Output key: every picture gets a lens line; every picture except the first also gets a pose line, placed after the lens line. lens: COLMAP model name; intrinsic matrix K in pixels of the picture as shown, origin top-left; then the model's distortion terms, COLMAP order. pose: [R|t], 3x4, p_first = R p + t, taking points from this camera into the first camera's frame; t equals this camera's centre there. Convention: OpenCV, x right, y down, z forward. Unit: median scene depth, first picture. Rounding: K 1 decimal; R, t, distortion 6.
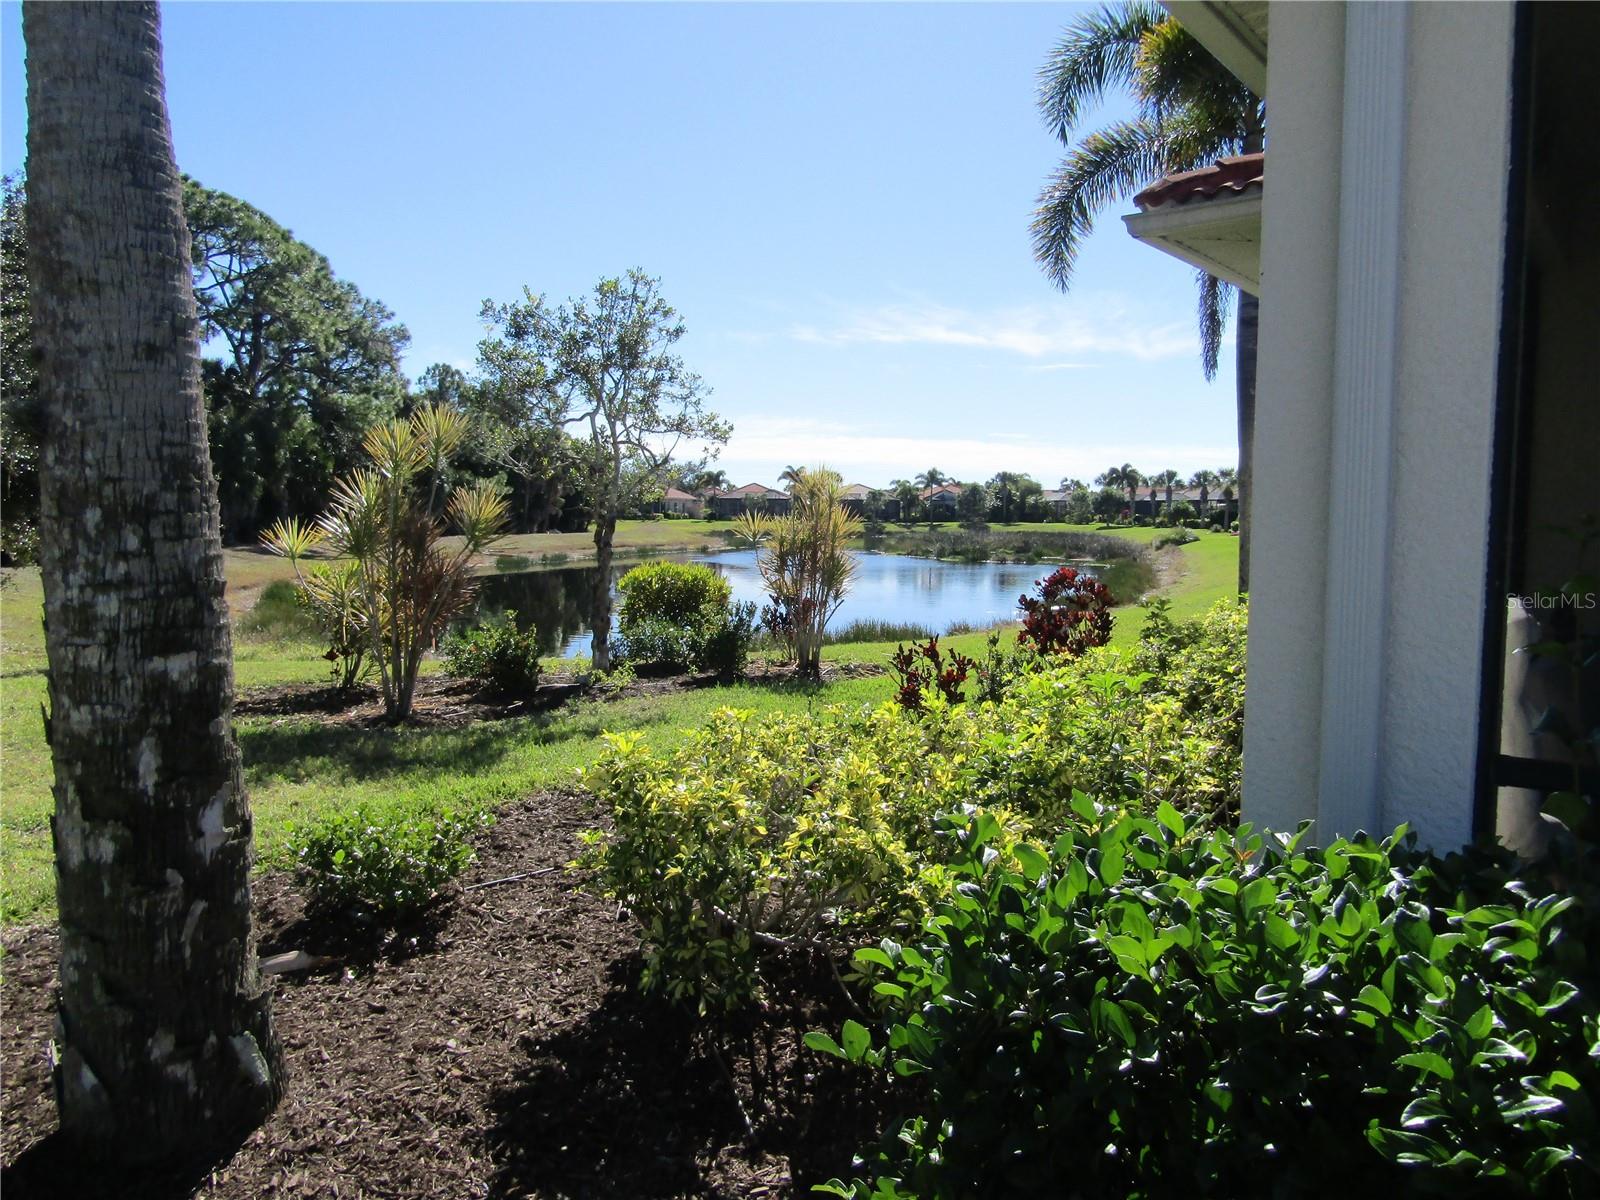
lens RADIAL K [[1134.2, 0, 812.2], [0, 1134.2, 602.6], [0, 0, 1]] dist [-0.009648, -0.000821]
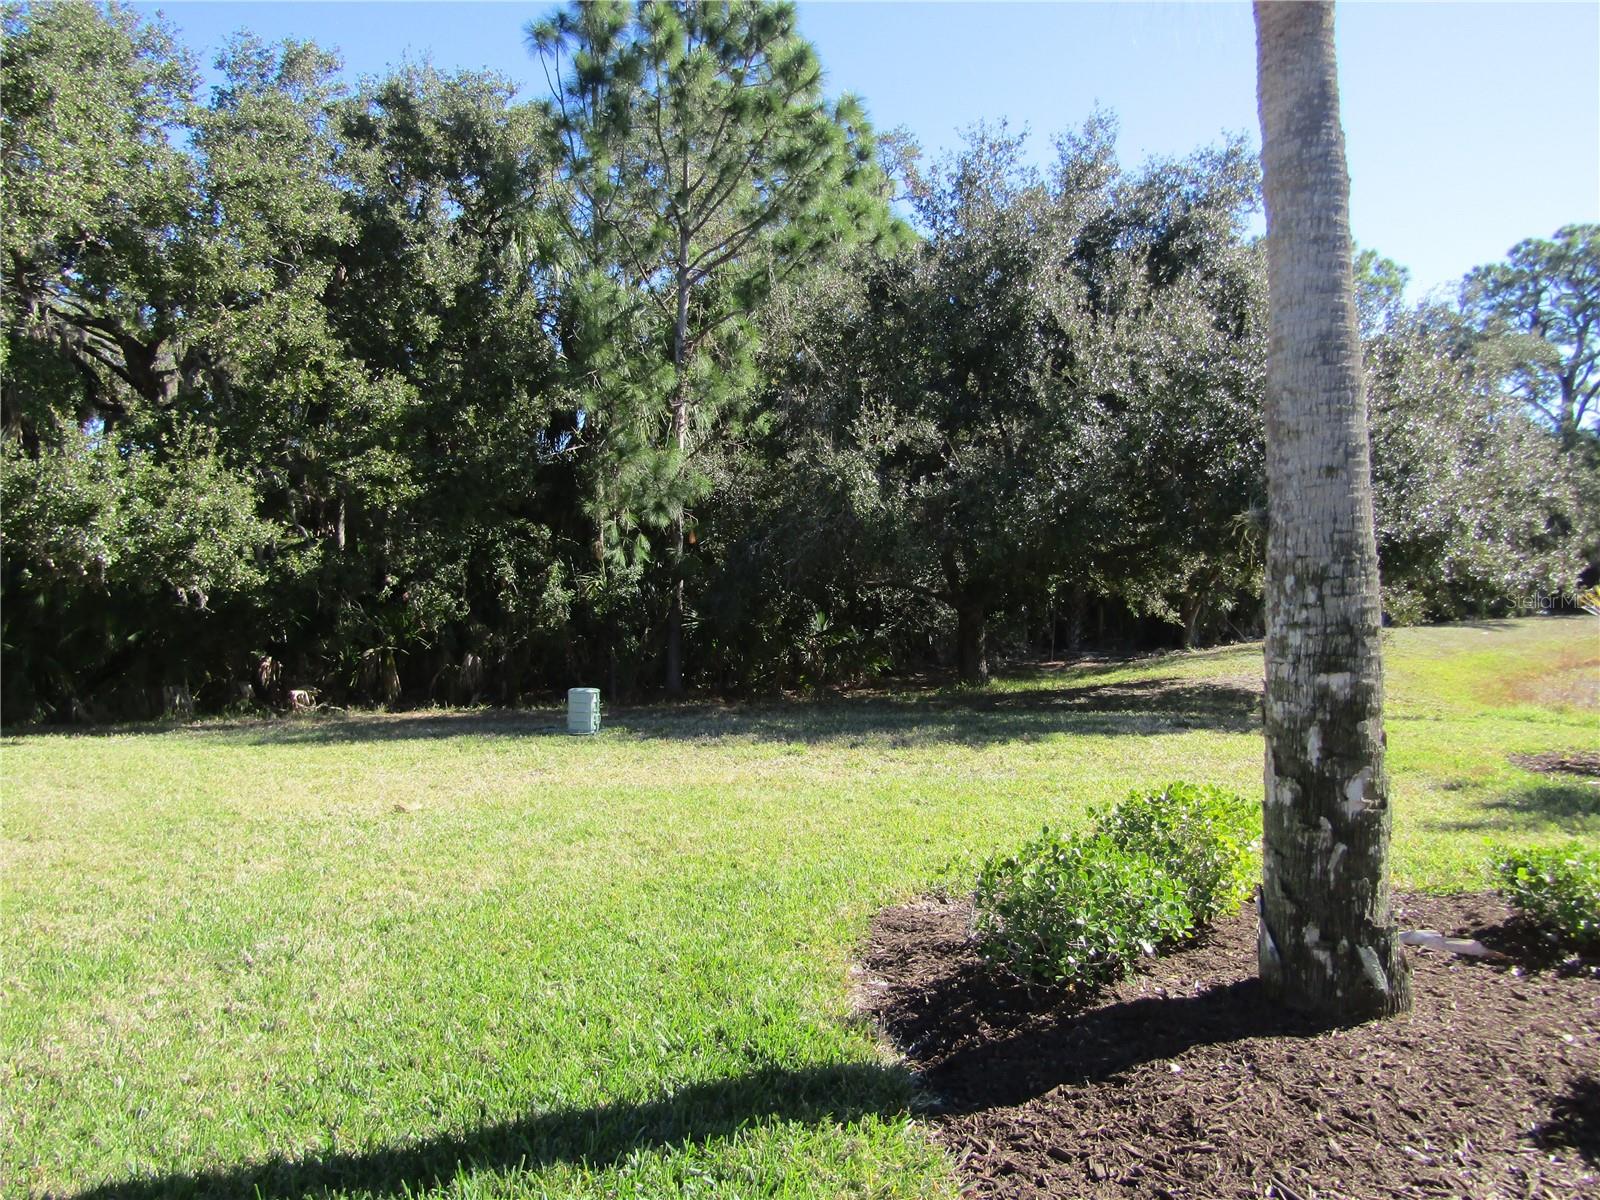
lens RADIAL K [[1134.2, 0, 812.2], [0, 1134.2, 602.6], [0, 0, 1]] dist [-0.009648, -0.000821]
pose [[0.444746, 0.006954, -0.895630, 0.460678], [-0.057337, 0.998140, -0.020723, 0.023404], [0.893819, 0.060569, 0.444318, -0.276807]]
